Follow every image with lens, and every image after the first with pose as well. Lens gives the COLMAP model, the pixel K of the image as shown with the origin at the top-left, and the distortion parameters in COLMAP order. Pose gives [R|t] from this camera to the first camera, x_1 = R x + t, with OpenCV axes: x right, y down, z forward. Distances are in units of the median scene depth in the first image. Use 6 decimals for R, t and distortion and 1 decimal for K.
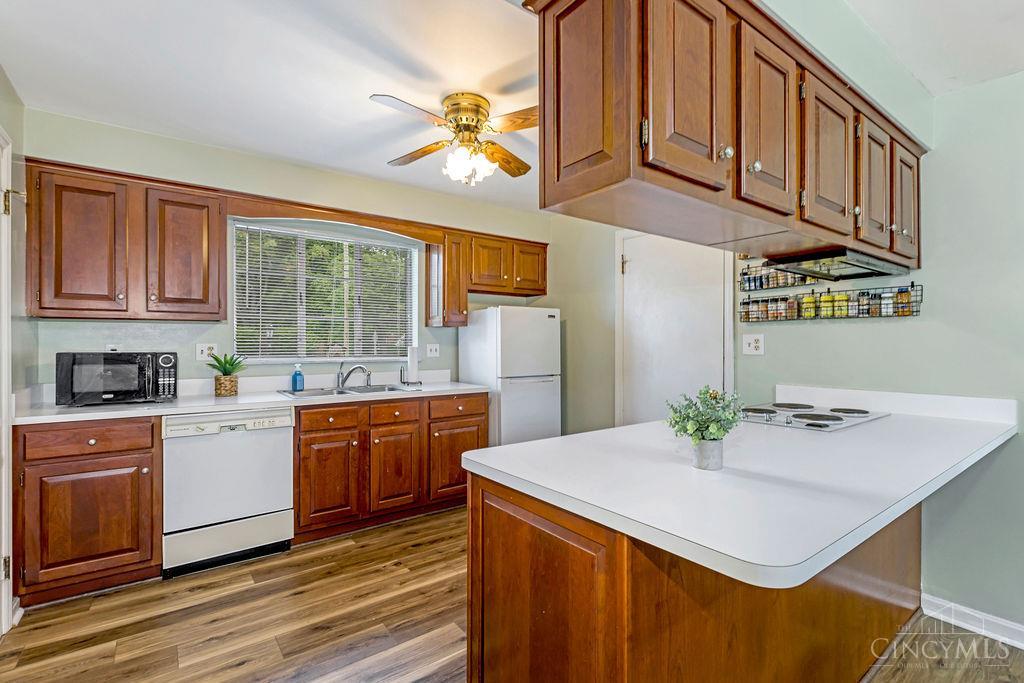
lens RADIAL K [[469.0, 0, 518.1], [0, 469.0, 339.8], [0, 0, 1]] dist [0.003505, 0.001715]
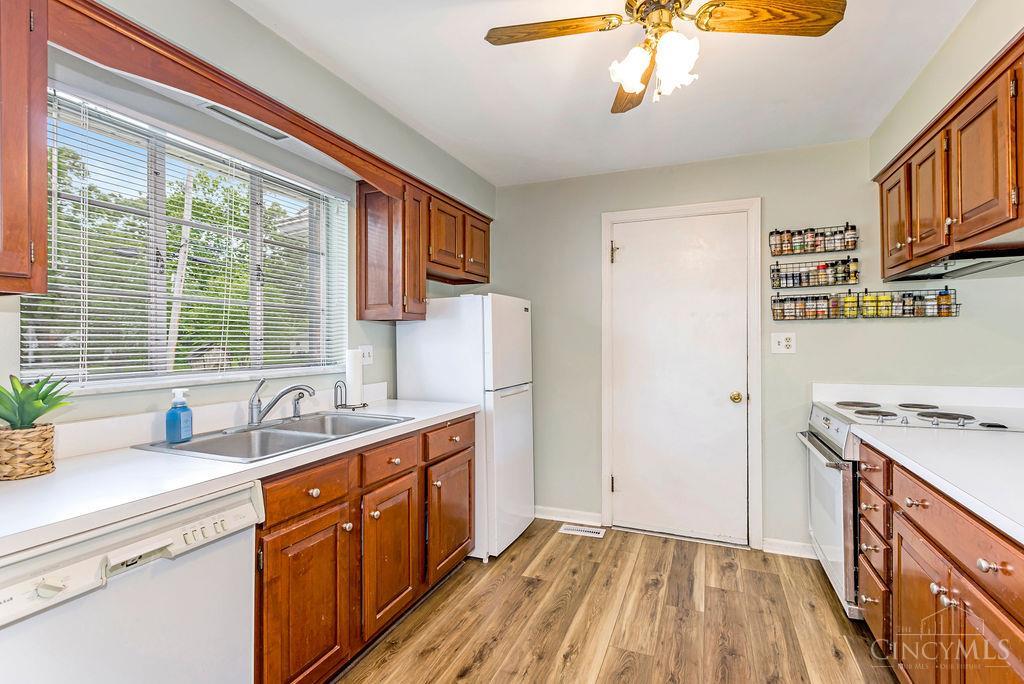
lens RADIAL K [[469.0, 0, 518.2], [0, 469.0, 336.3], [0, 0, 1]] dist [0.003505, 0.001715]
pose [[0.861509, -0.000415, 0.507742, -0.496504], [0.002769, 0.999989, -0.003881, -0.001830], [-0.507735, 0.004749, 0.861500, 0.456585]]
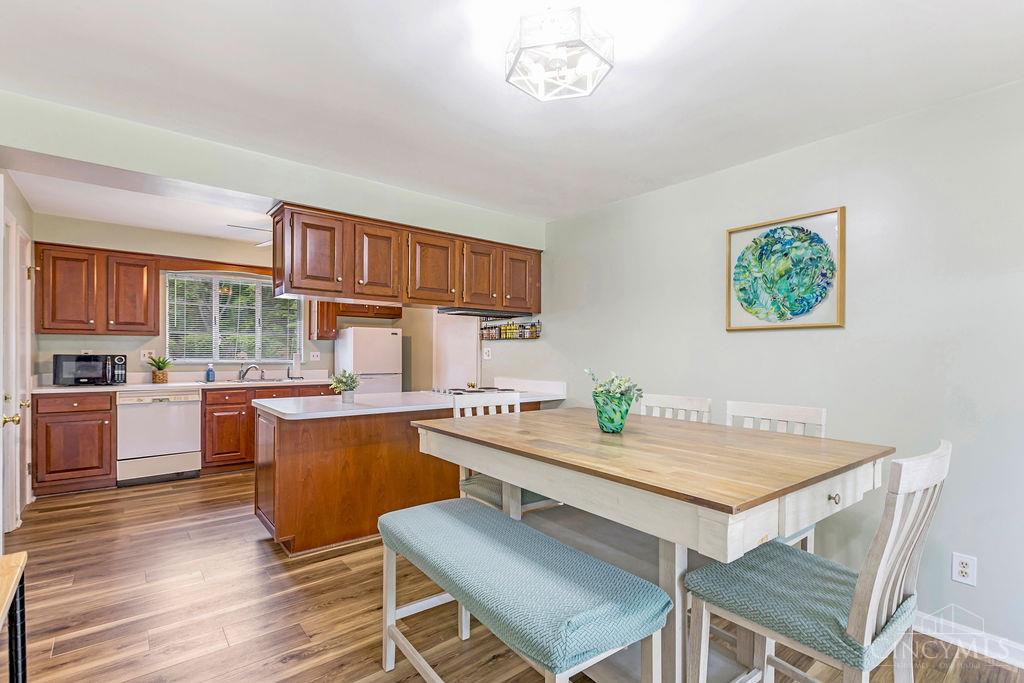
lens RADIAL K [[469.0, 0, 519.5], [0, 469.0, 350.9], [0, 0, 1]] dist [0.003505, 0.001715]
pose [[0.998497, 0.008877, 0.054089, 0.548883], [-0.009161, 0.999946, 0.005000, -0.008966], [-0.054041, -0.005488, 0.998524, -0.707166]]
